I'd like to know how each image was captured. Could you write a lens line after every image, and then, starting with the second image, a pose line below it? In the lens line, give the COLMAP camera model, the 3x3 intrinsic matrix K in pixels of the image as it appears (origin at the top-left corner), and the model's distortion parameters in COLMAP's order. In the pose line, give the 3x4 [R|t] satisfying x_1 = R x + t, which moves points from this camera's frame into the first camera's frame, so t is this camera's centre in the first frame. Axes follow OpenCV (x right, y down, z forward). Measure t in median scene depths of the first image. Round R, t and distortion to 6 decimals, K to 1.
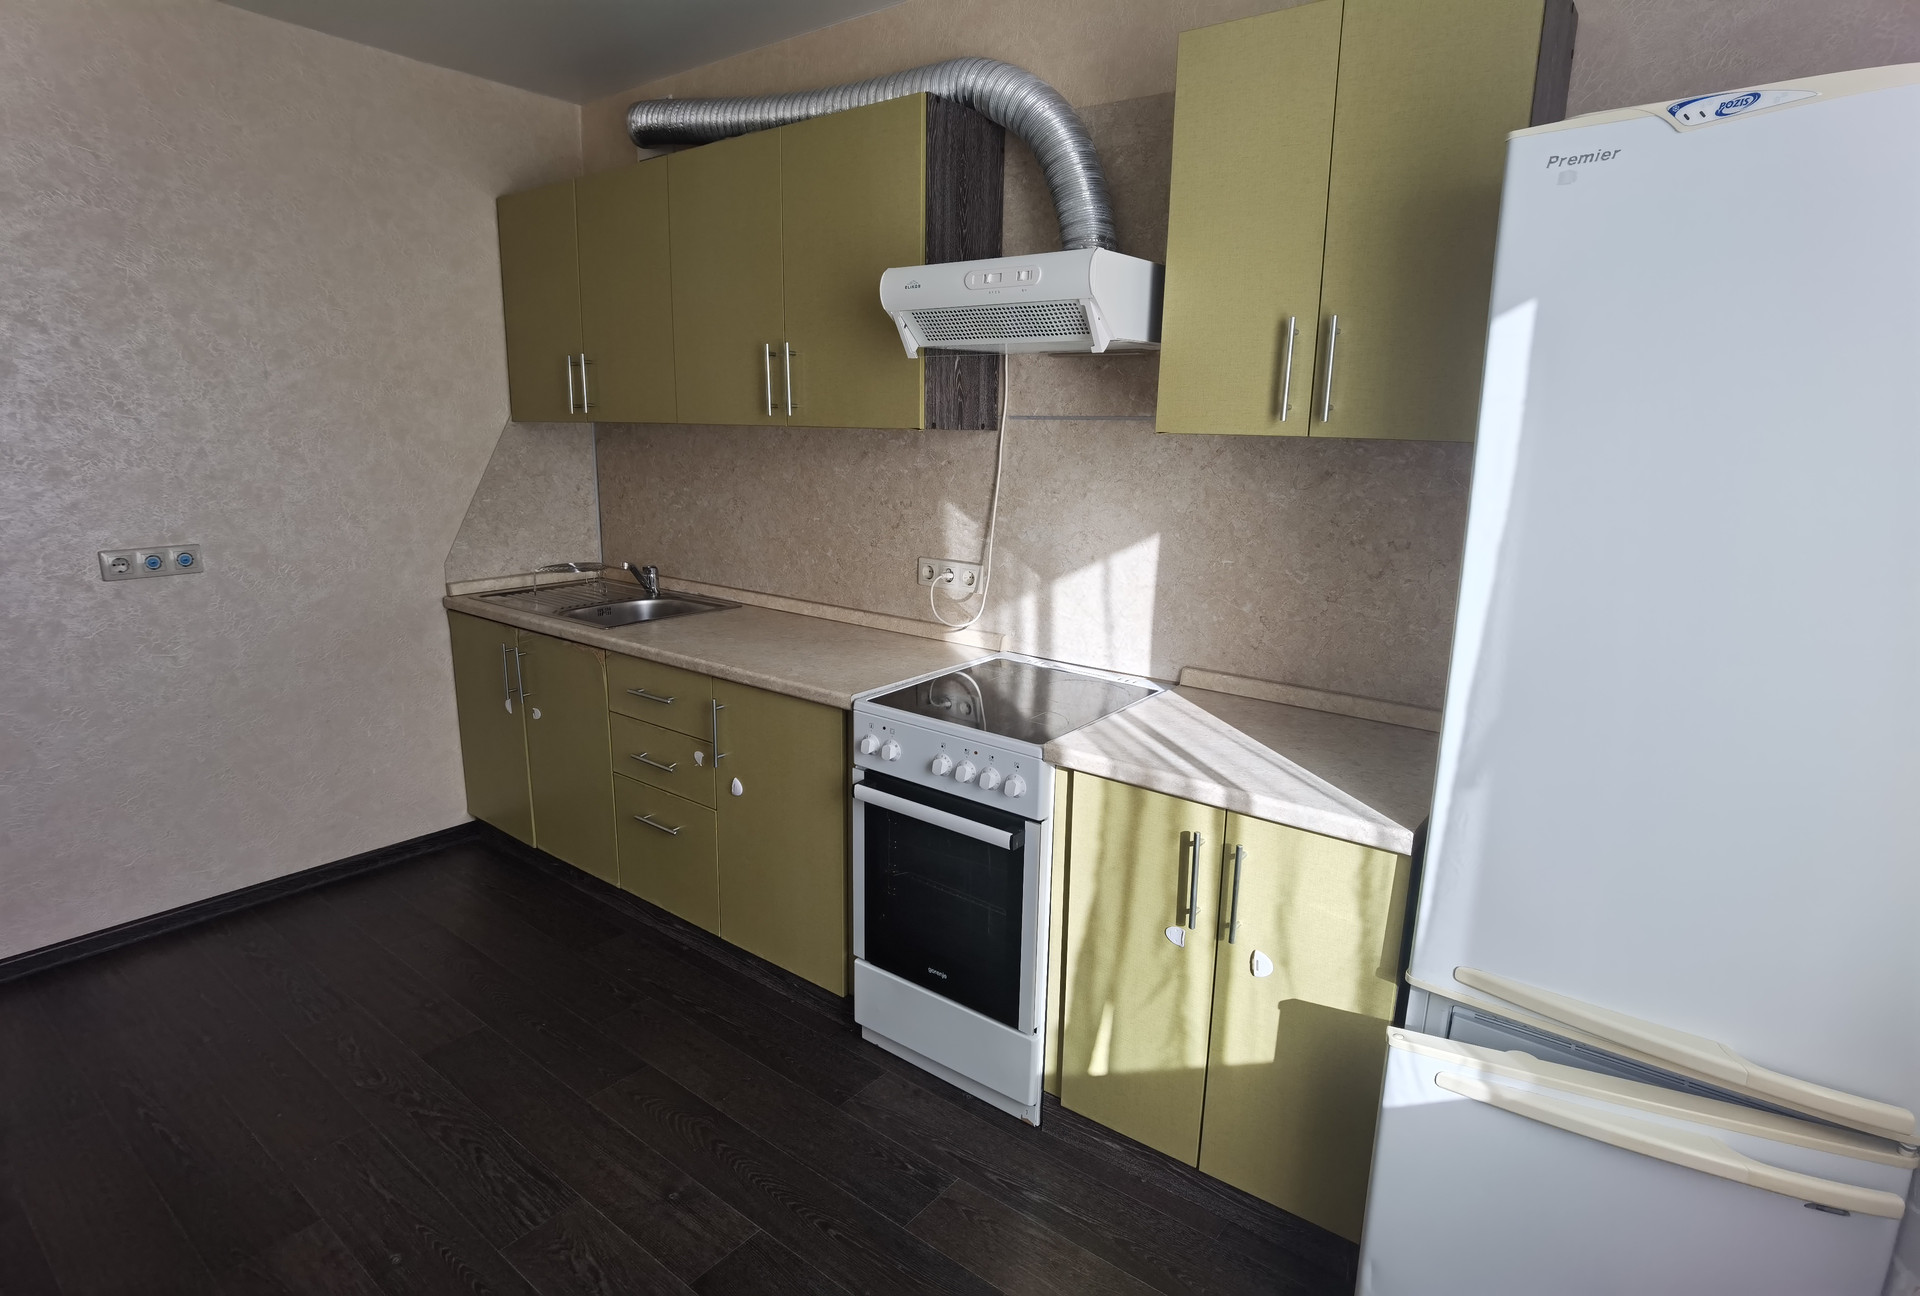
lens RADIAL K [[1006.4, 0, 956.0], [0, 1006.4, 648.0], [0, 0, 1]] dist [0.059322, -0.000066]
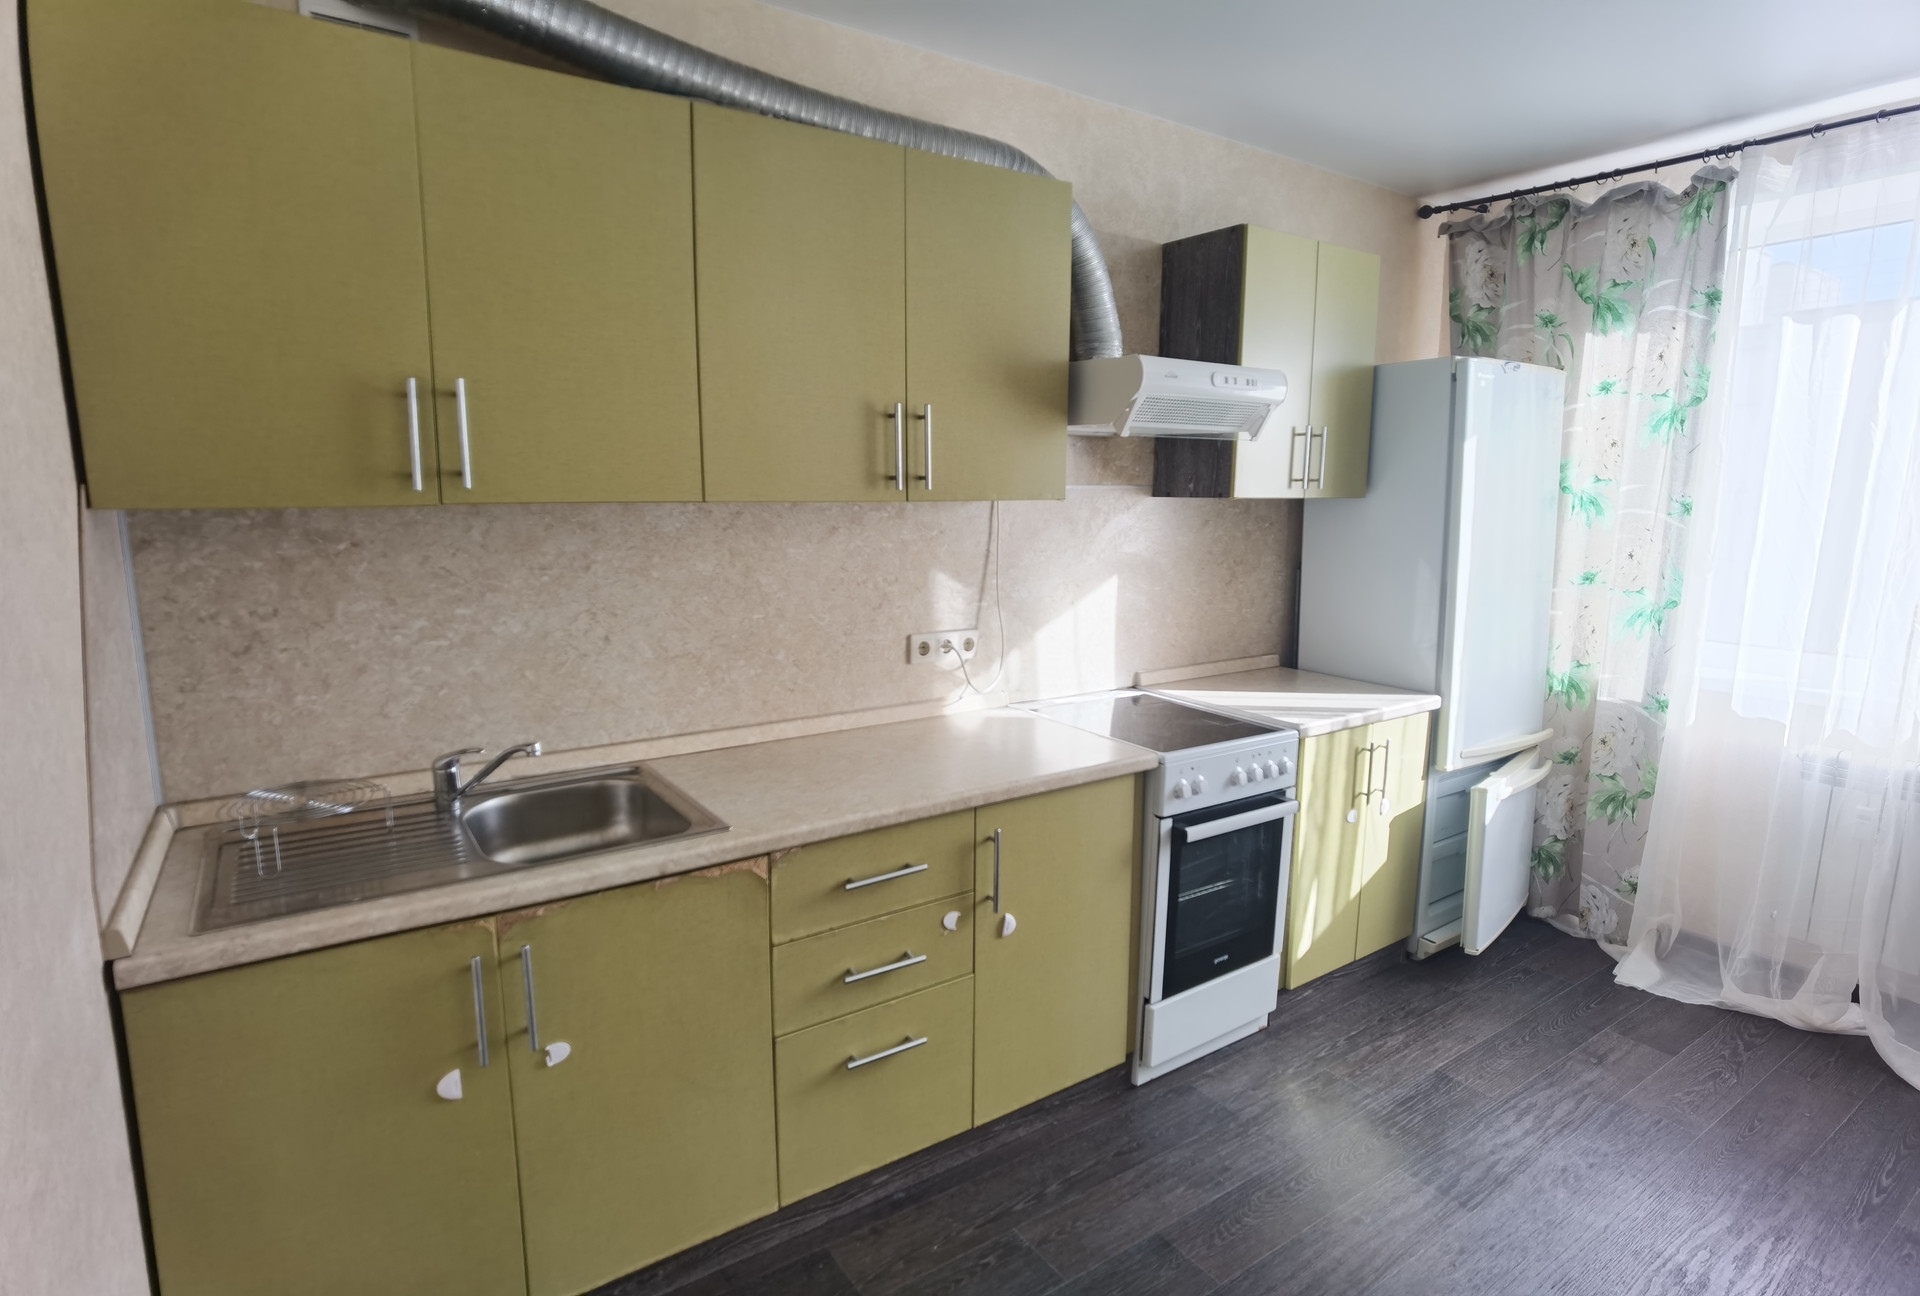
lens RADIAL K [[988.8, 0, 954.5], [0, 988.8, 646.4], [0, 0, 1]] dist [-0.018697, -0.000533]
pose [[0.305586, -0.167268, 0.937357, -0.781274], [0.207914, 0.972415, 0.105742, -0.149700], [-0.929187, 0.162576, 0.331933, 0.593090]]
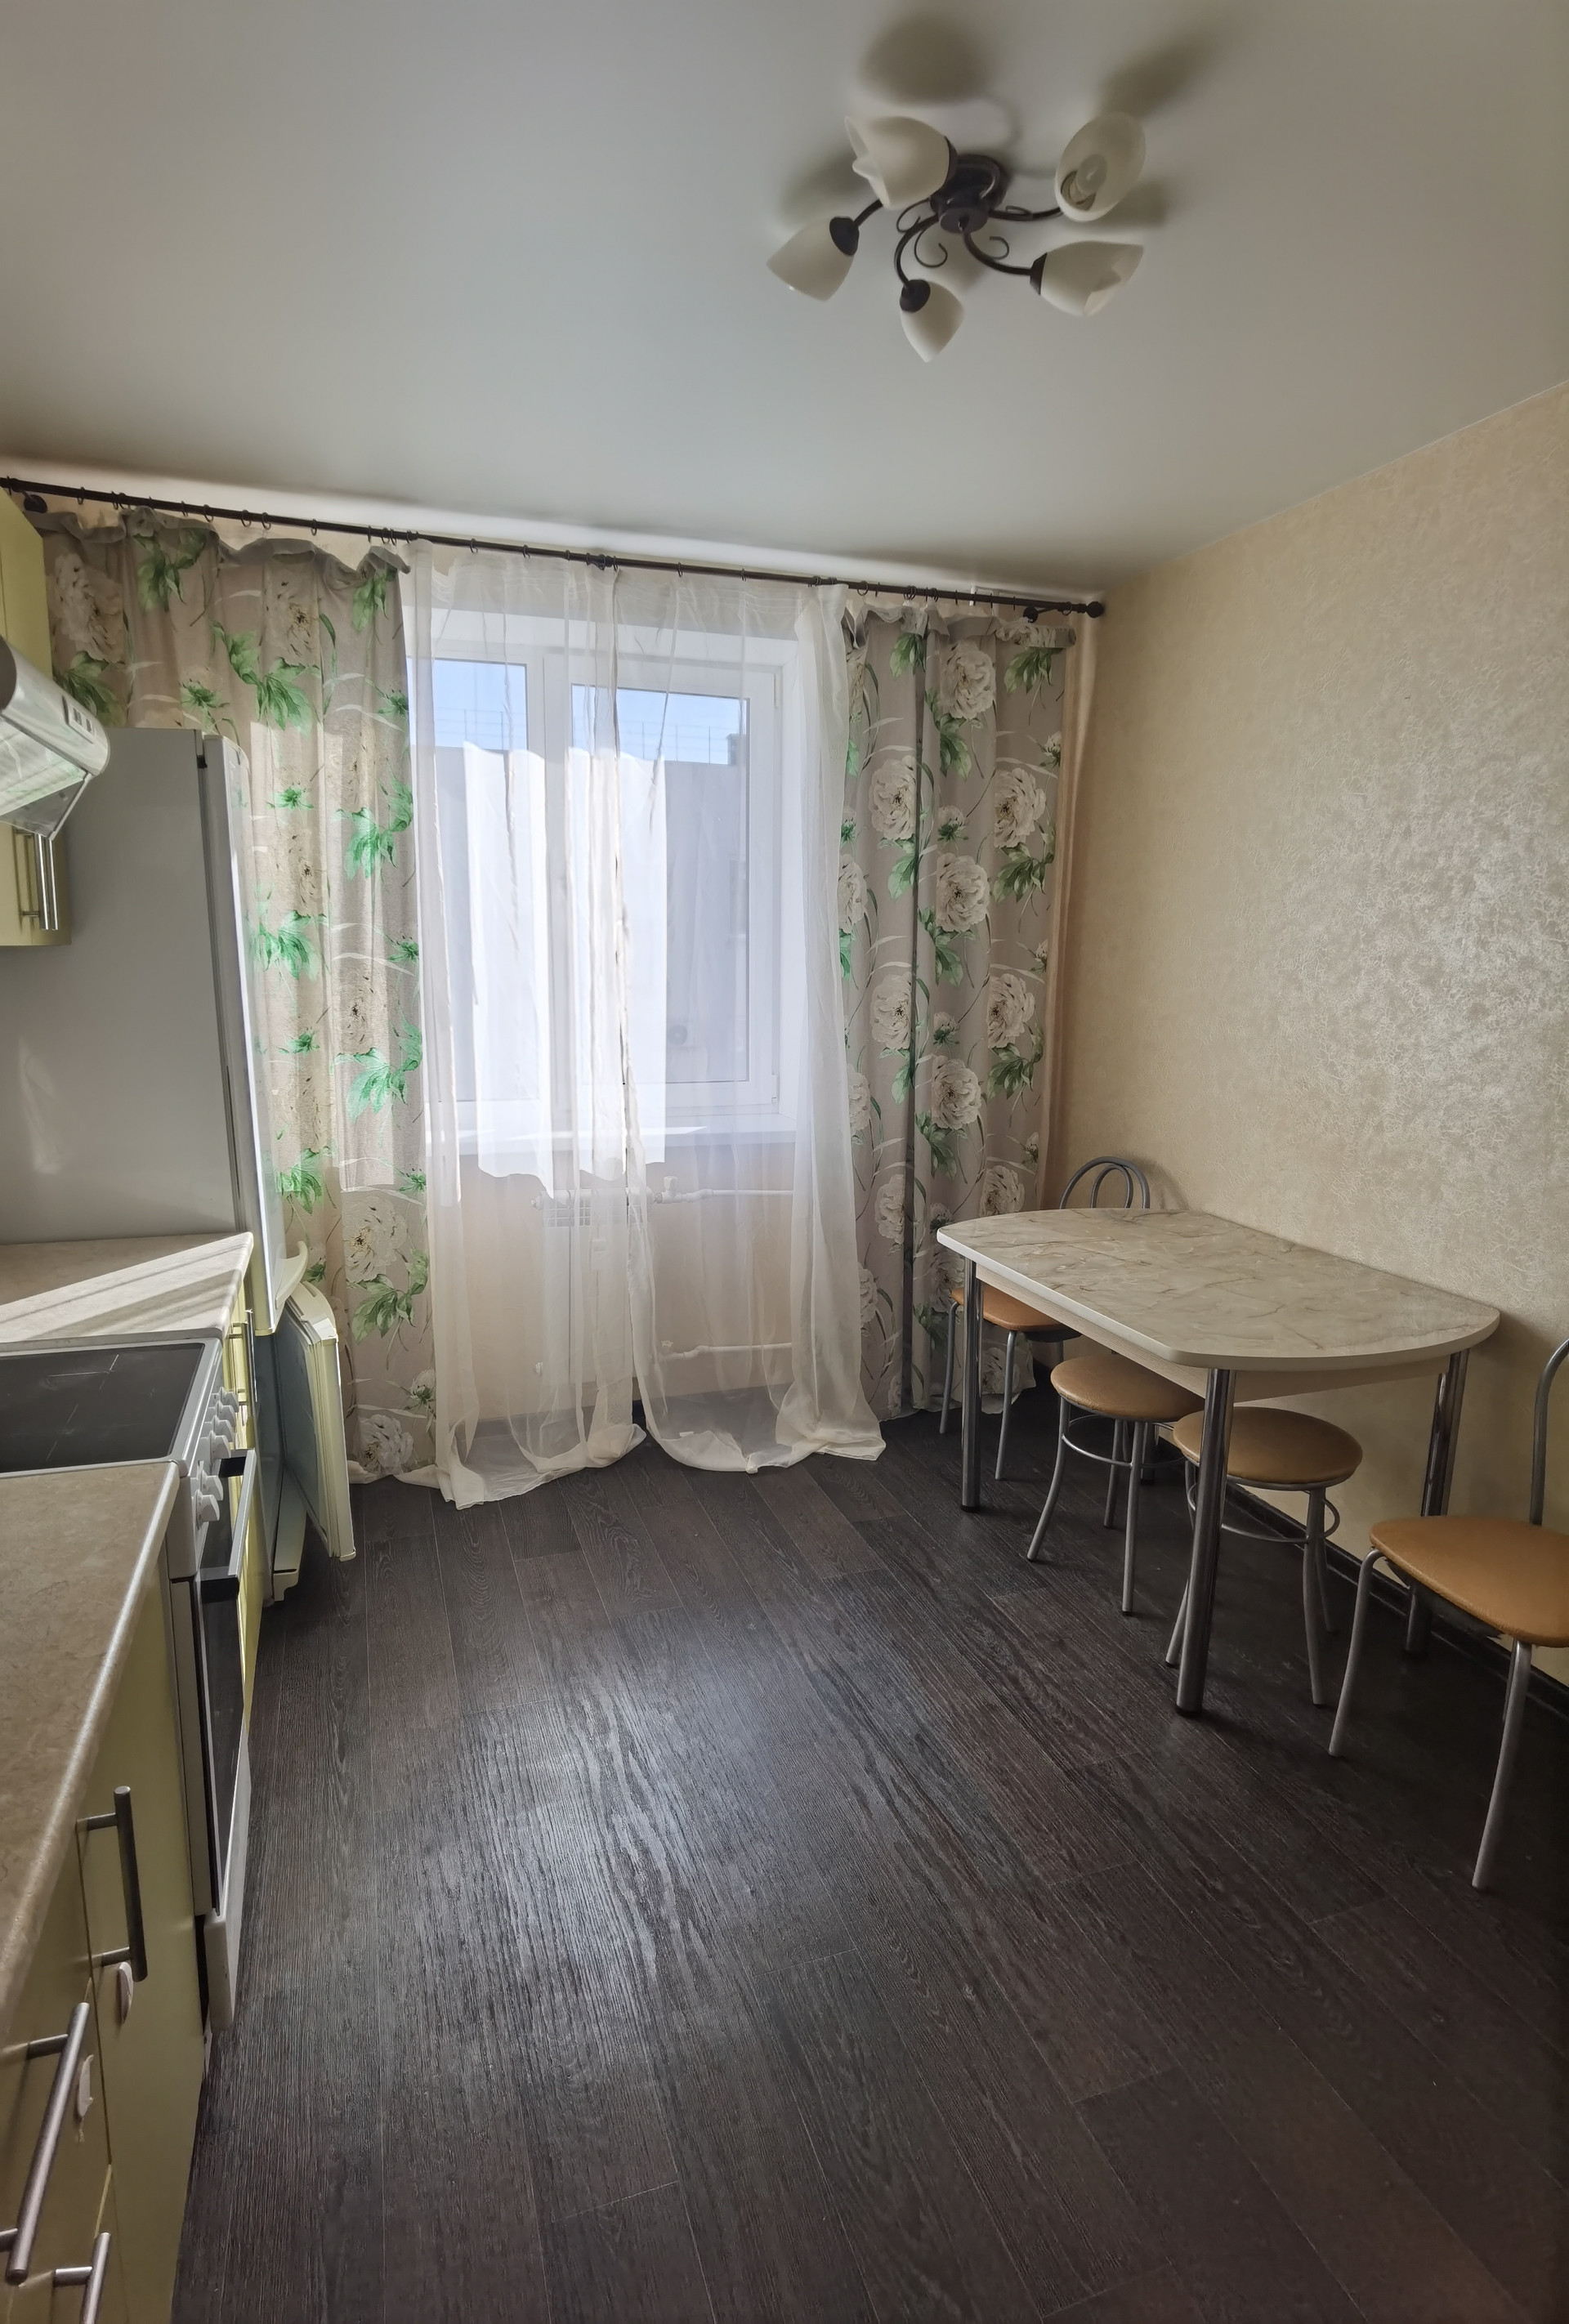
lens RADIAL K [[1205.2, 0, 784.3], [0, 1205.2, 1168.7], [0, 0, 1]] dist [-0.050017, 0.000138]
pose [[-0.844722, -0.126981, 0.519924, -0.456643], [0.085675, 0.926837, 0.365558, -0.201491], [-0.528303, 0.353339, -0.772041, 0.892633]]
